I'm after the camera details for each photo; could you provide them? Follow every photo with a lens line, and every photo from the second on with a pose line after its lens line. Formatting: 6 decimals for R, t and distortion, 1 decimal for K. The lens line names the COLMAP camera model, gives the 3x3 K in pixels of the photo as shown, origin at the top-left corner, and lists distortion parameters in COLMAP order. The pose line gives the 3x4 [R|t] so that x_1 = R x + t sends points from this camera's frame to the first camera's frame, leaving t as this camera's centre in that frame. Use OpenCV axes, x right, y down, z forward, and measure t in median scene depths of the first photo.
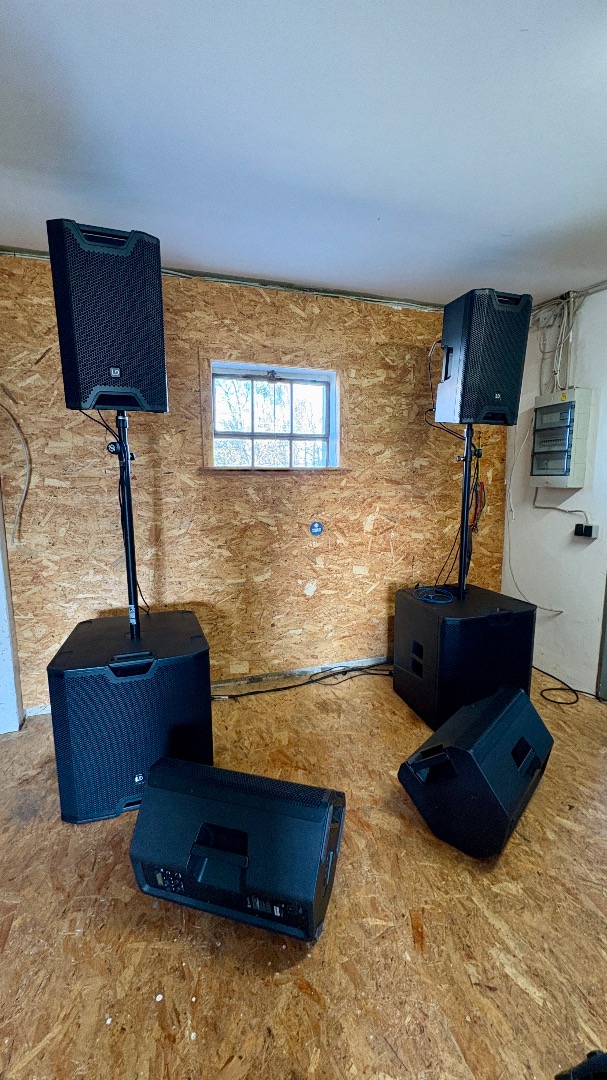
lens RADIAL K [[428.2, 0, 305.8], [0, 428.2, 539.6], [0, 0, 1]] dist [-0.002552, 0.000111]
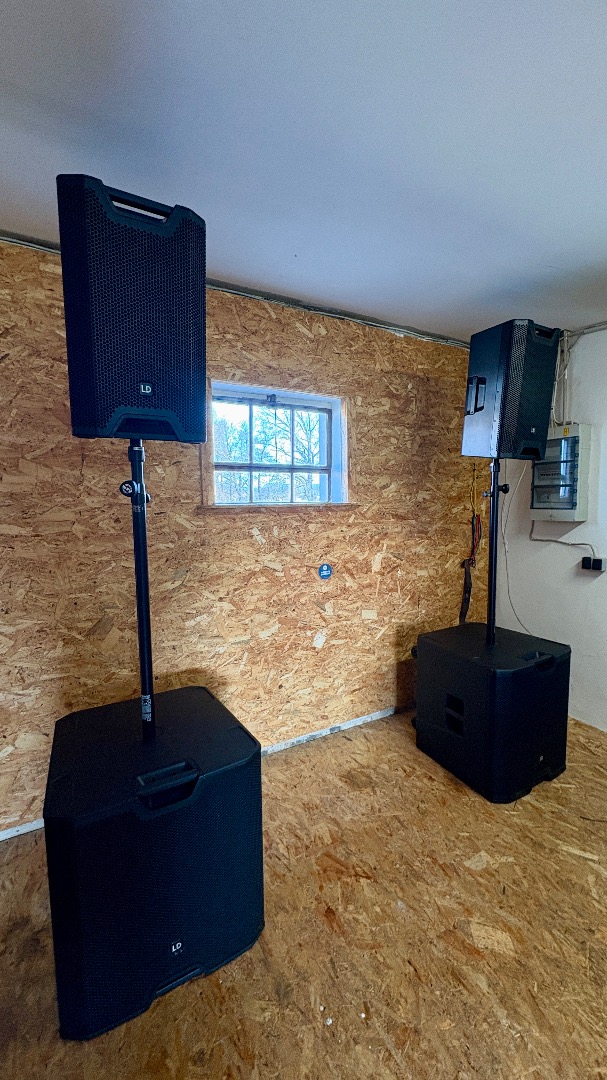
lens RADIAL K [[428.2, 0, 306.0], [0, 428.2, 539.0], [0, 0, 1]] dist [-0.002552, 0.000111]
pose [[0.980337, -0.026181, 0.195588, -0.209536], [0.036959, 0.997981, -0.051658, -0.054420], [-0.193841, 0.057871, 0.979325, 0.153064]]
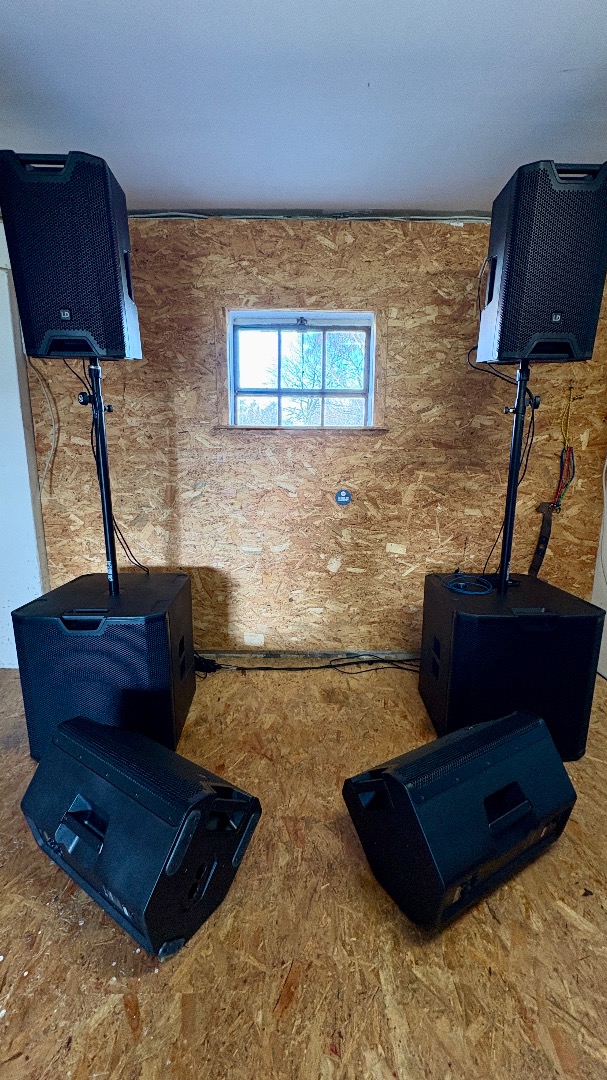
lens RADIAL K [[428.2, 0, 305.8], [0, 428.2, 540.0], [0, 0, 1]] dist [-0.002552, 0.000111]
pose [[0.953805, 0.067695, -0.292699, 0.243246], [-0.053187, 0.996942, 0.057254, 0.017506], [0.295680, -0.039041, 0.954489, 0.146591]]
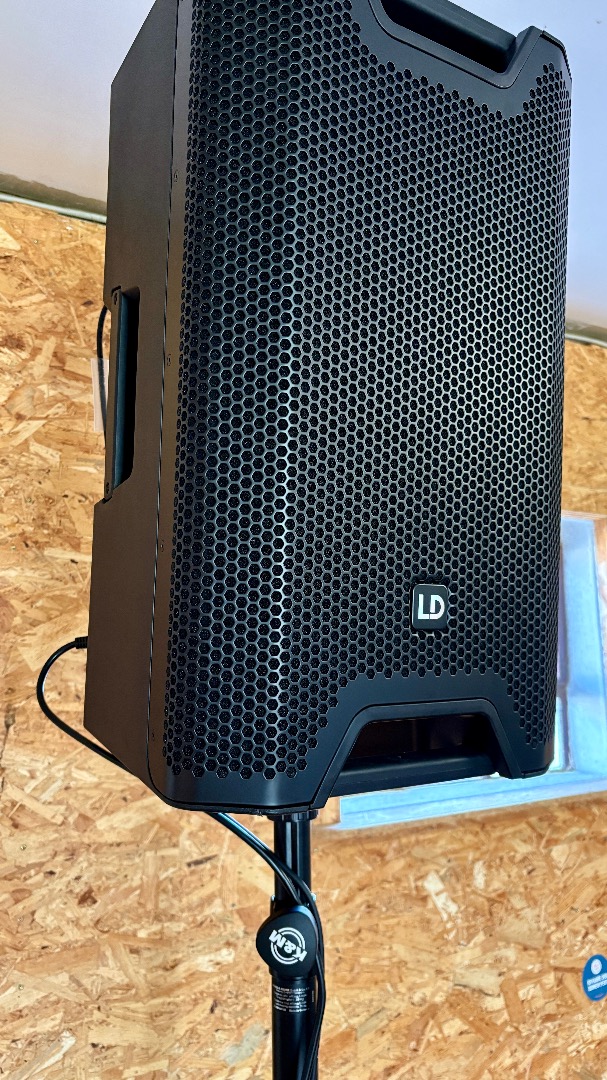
lens RADIAL K [[828.4, 0, 306.8], [0, 828.4, 535.7], [0, 0, 1]] dist [0.013392, -0.010403]
pose [[0.974480, 0.015803, 0.223916, -0.378213], [0.048902, 0.958613, -0.280480, -0.203319], [-0.219081, 0.284272, 0.933377, 0.411588]]
